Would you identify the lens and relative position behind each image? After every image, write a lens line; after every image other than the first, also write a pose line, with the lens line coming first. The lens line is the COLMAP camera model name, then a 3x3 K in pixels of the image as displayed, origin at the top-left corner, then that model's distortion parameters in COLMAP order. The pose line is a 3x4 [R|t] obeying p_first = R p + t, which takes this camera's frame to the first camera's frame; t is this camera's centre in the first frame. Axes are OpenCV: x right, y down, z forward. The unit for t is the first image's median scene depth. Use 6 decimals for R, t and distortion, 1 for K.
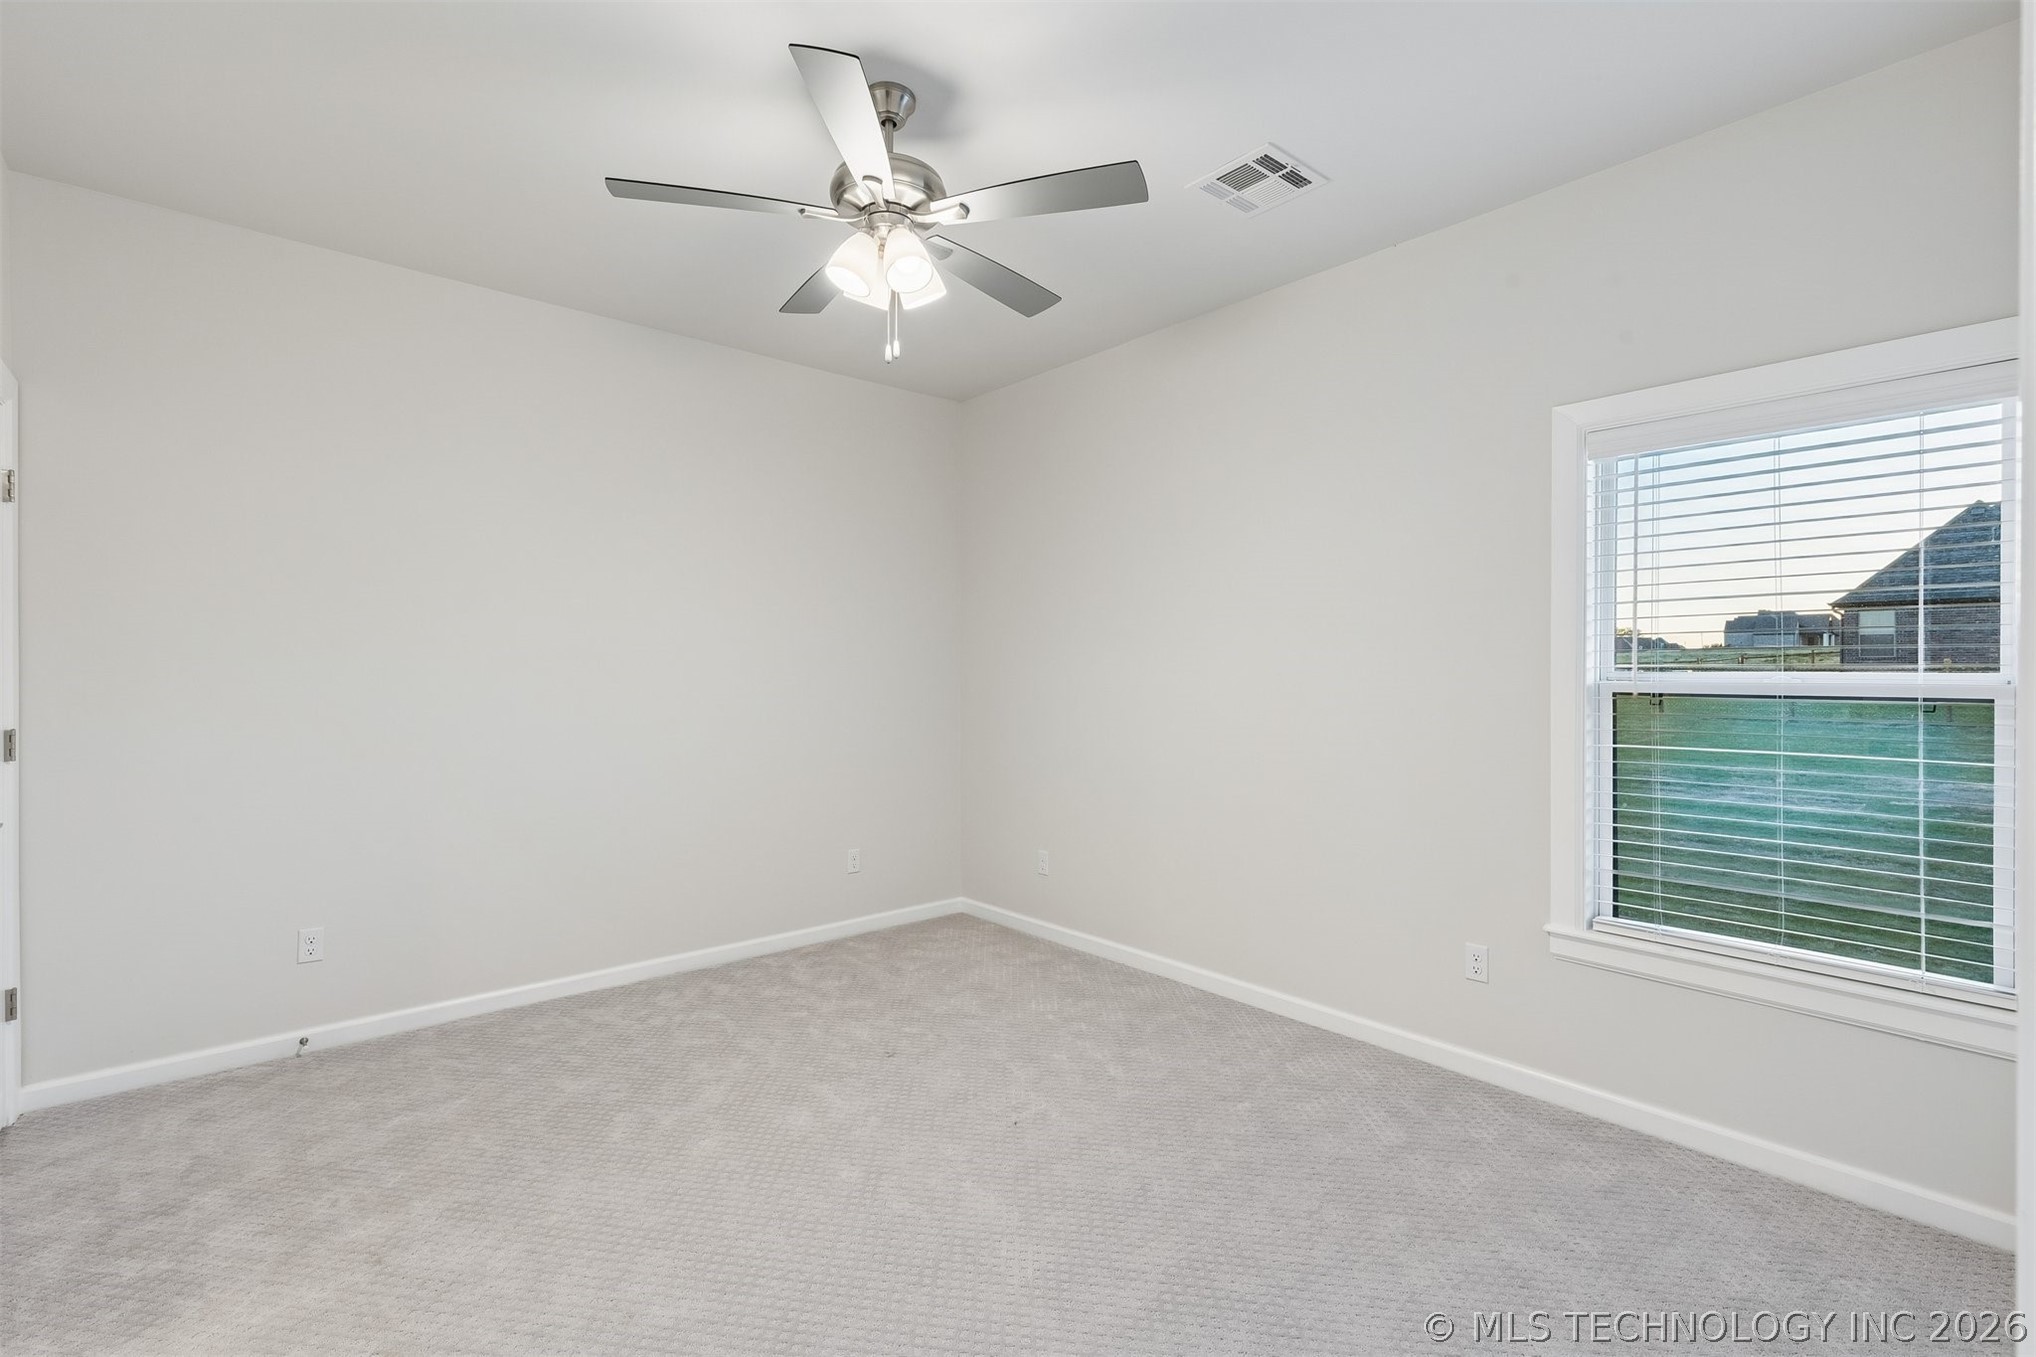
lens RADIAL K [[912.9, 0, 1018.0], [0, 912.9, 678.5], [0, 0, 1]] dist [0.000822, 0.000099]
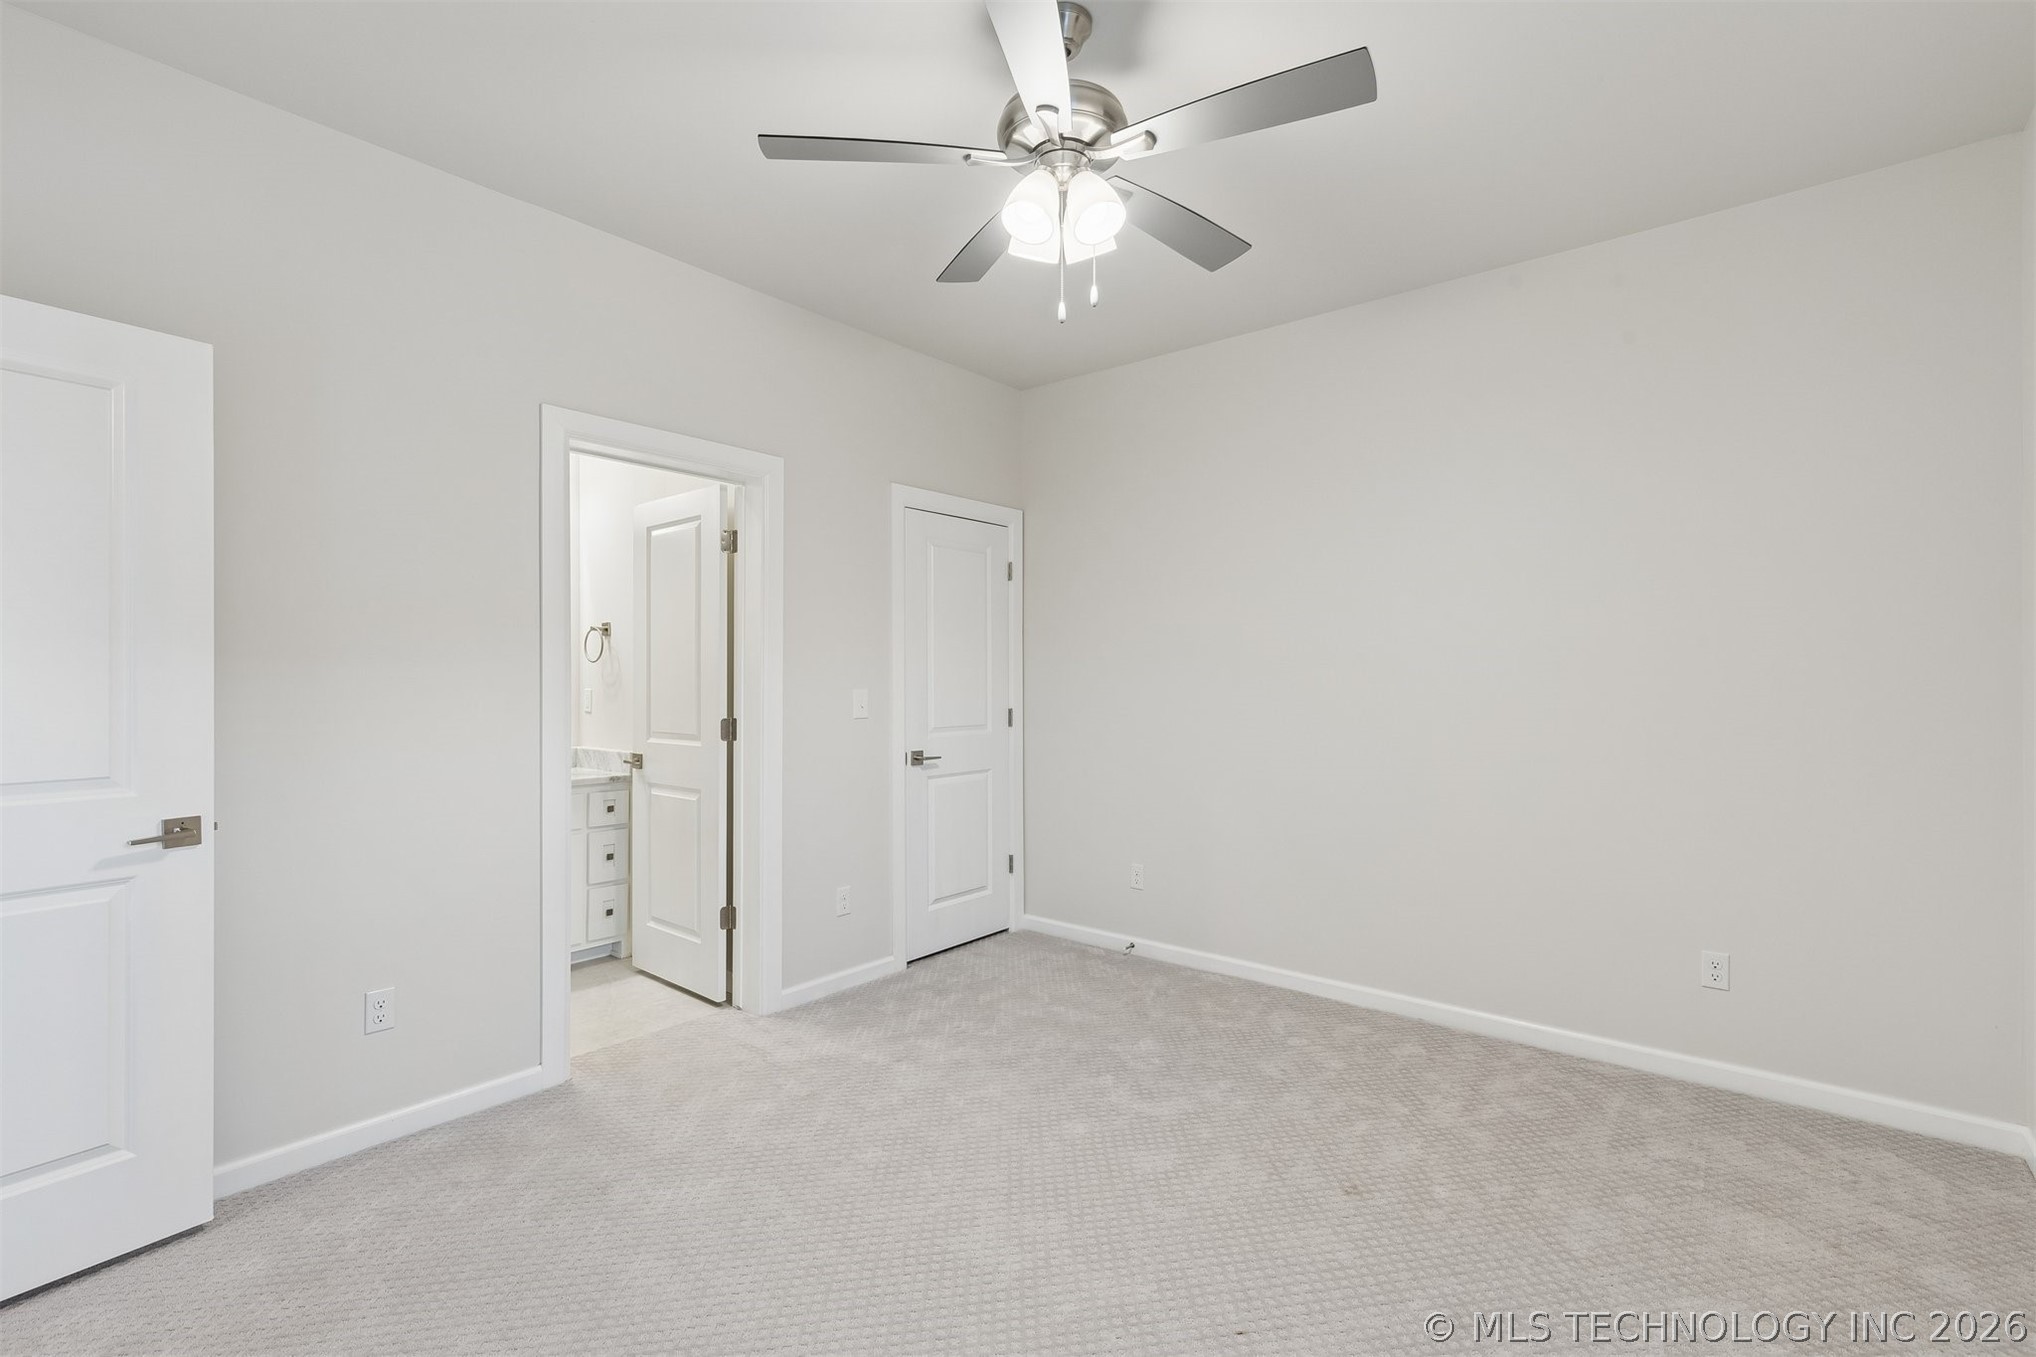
lens RADIAL K [[912.9, 0, 1018.0], [0, 912.9, 678.5], [0, 0, 1]] dist [0.000822, 0.000099]
pose [[0.169108, 0.004383, -0.985588, 0.531232], [-0.004557, 0.999983, 0.003665, -0.008763], [0.985587, 0.003872, 0.169125, 0.583964]]
